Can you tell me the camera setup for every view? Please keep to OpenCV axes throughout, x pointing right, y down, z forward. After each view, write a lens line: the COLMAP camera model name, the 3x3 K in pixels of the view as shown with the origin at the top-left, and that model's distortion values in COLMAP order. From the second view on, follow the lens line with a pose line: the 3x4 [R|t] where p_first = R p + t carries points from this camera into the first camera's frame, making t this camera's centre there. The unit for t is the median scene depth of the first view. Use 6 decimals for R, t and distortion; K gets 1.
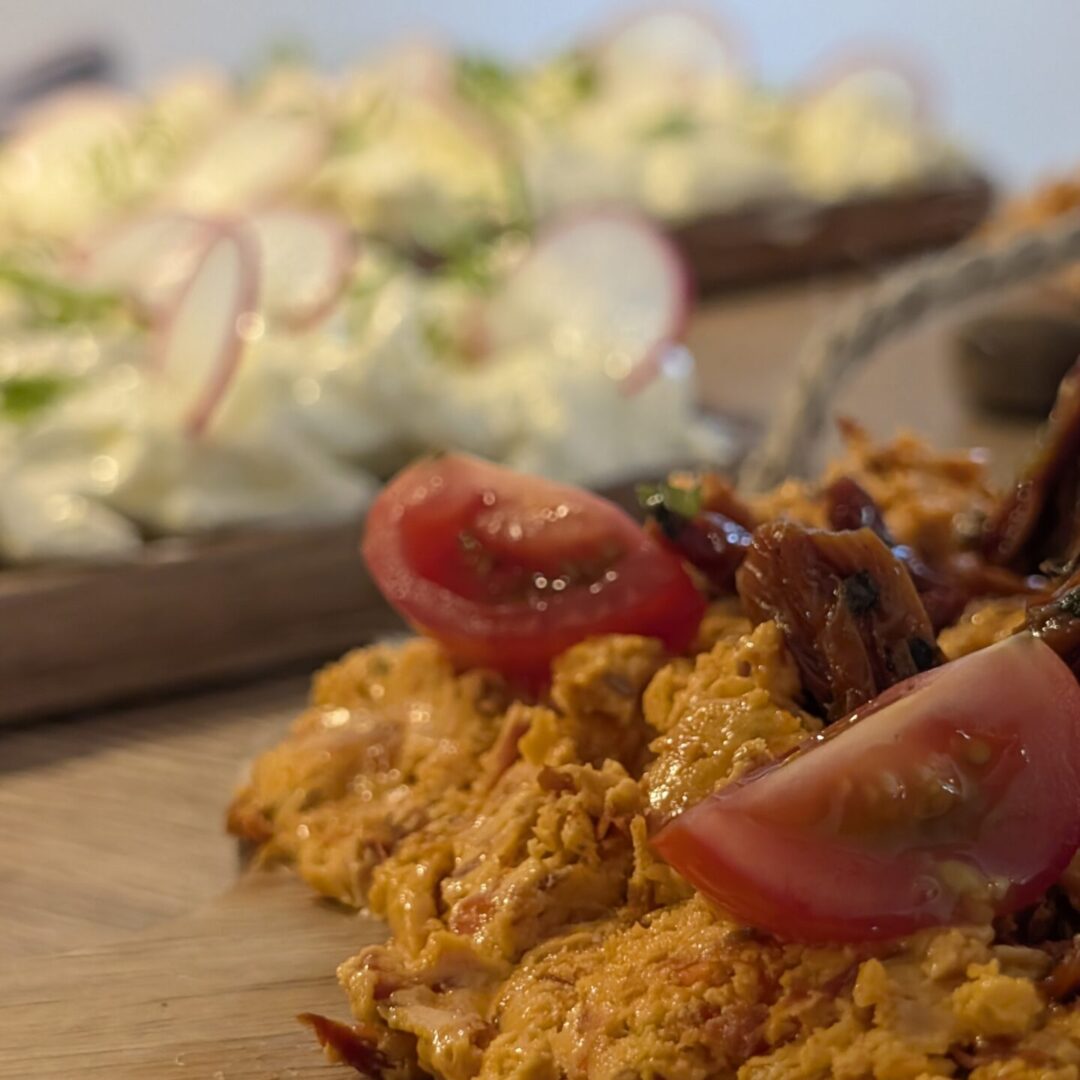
lens RADIAL K [[3198.9, 0, 502.2], [0, 3198.9, 540.0], [0, 0, 1]] dist [0.078520, -0.533098]
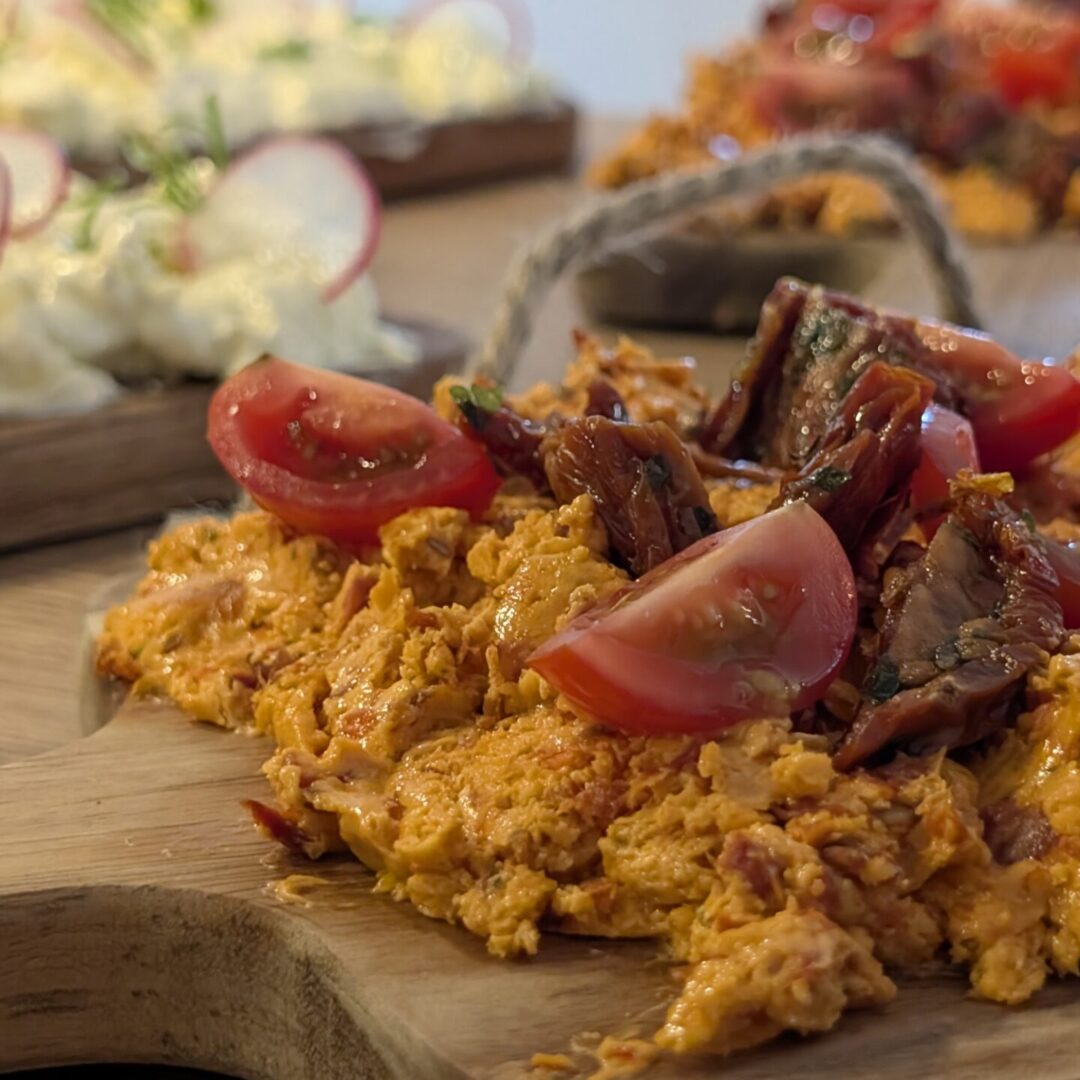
lens RADIAL K [[3198.9, 0, 502.2], [0, 3198.9, 540.0], [0, 0, 1]] dist [0.078520, -0.533098]
pose [[0.987130, -0.002235, 0.159905, -0.155337], [-0.003090, 0.999449, 0.033043, 0.001764], [-0.159891, -0.033111, 0.986579, -0.257383]]
